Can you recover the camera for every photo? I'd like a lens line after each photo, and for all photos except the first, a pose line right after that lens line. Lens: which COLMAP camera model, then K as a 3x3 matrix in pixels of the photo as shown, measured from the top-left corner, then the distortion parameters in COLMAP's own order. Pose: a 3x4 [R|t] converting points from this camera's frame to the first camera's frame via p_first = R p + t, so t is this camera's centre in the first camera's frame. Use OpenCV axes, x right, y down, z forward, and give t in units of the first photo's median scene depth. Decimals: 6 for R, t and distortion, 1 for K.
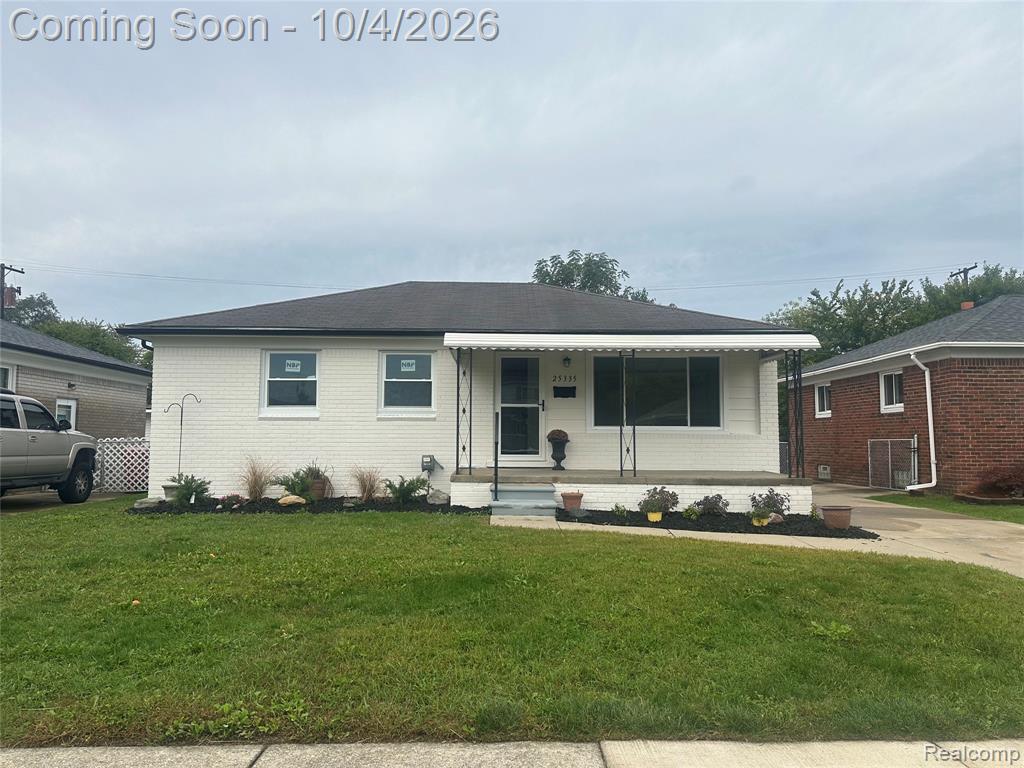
lens RADIAL K [[708.1, 0, 512.0], [0, 708.1, 384.0], [0, 0, 1]] dist [0.040250, -0.002764]
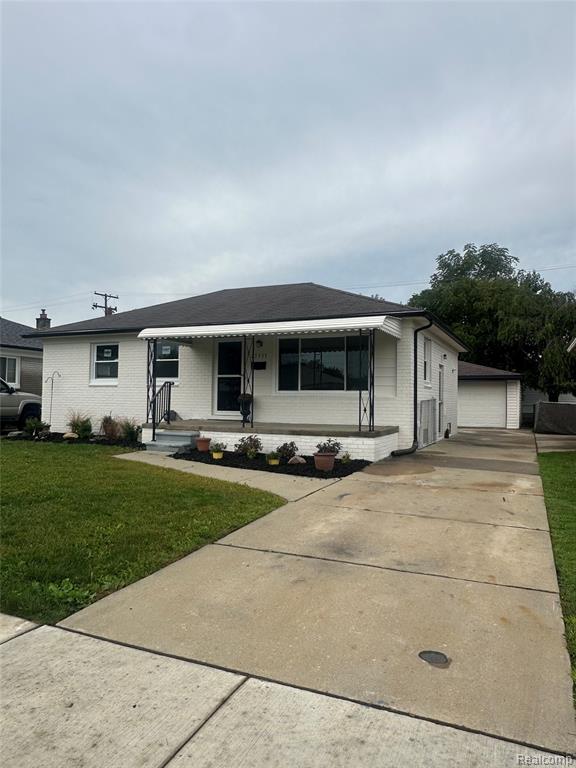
lens RADIAL K [[552.6, 0, 288.0], [0, 552.6, 384.0], [0, 0, 1]] dist [0.006052, 0.005287]
pose [[0.902211, -0.006600, -0.431244, 0.587158], [0.026052, 0.998891, 0.039216, 0.005778], [0.430507, -0.046616, 0.901383, 0.059102]]
